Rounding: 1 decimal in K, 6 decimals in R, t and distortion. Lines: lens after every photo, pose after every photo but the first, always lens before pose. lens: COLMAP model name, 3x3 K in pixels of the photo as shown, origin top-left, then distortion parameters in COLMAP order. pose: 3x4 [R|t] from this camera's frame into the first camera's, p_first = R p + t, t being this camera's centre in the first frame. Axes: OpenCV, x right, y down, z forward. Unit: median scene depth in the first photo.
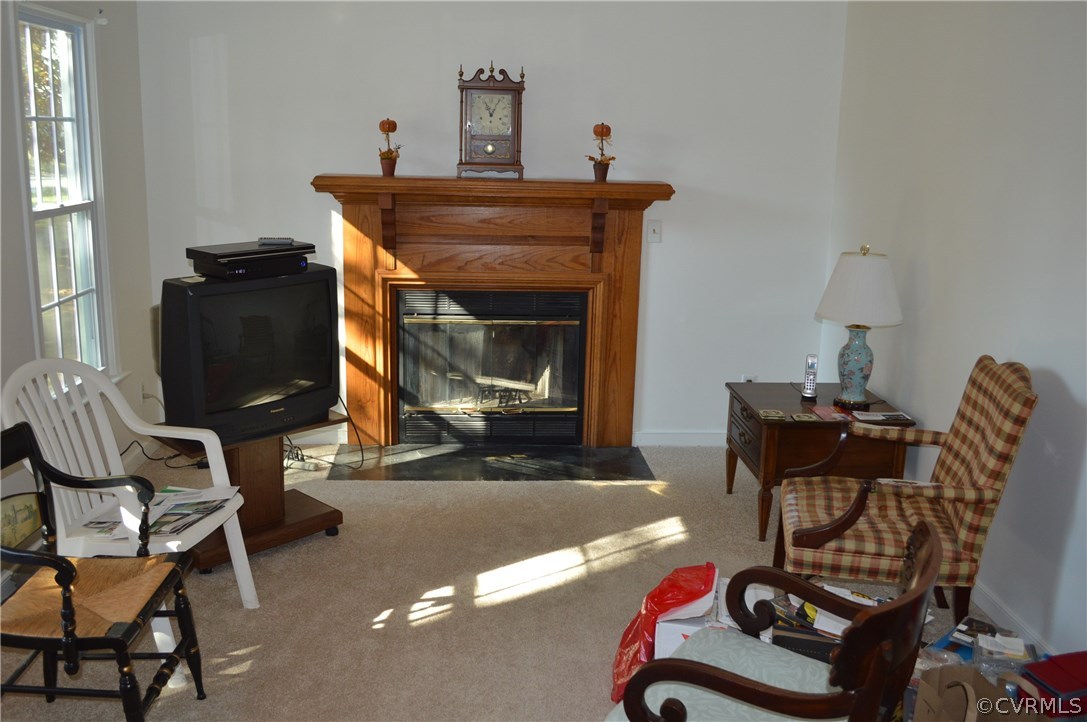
lens RADIAL K [[1022.3, 0, 539.2], [0, 1022.3, 362.3], [0, 0, 1]] dist [-0.057322, 0.000000]
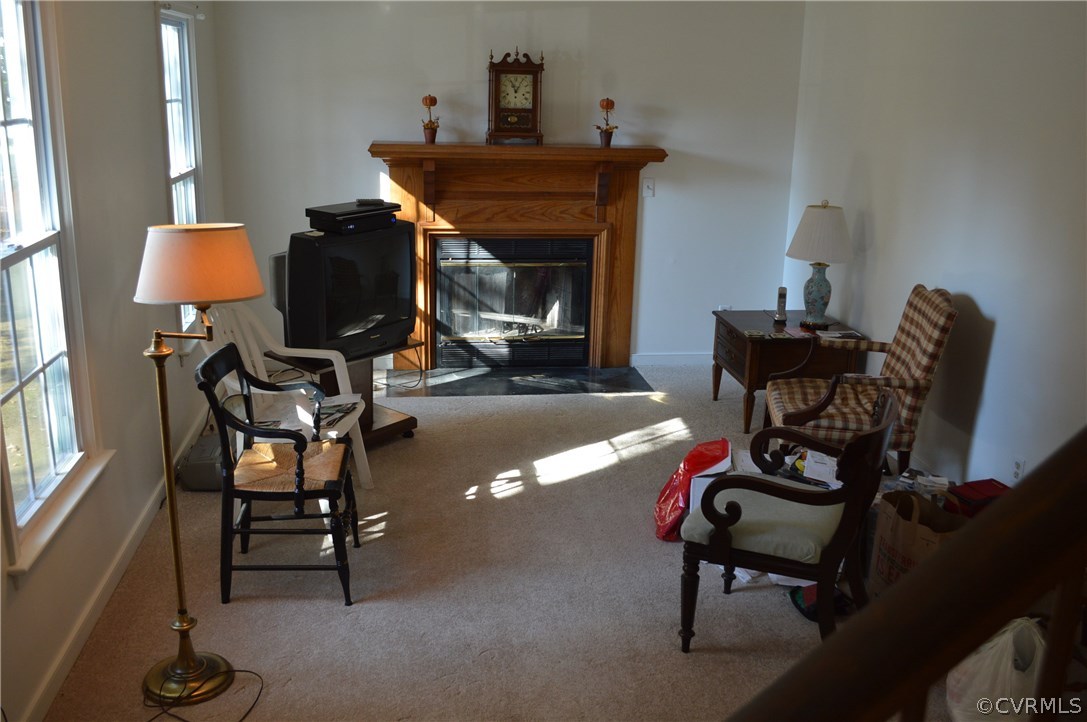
lens RADIAL K [[1022.3, 0, 547.2], [0, 1022.3, 362.0], [0, 0, 1]] dist [-0.057322, 0.000000]
pose [[0.997063, -0.020514, 0.073787, -0.117222], [0.016384, 0.998288, 0.056156, 0.009514], [-0.074813, -0.054783, 0.995692, -0.237873]]
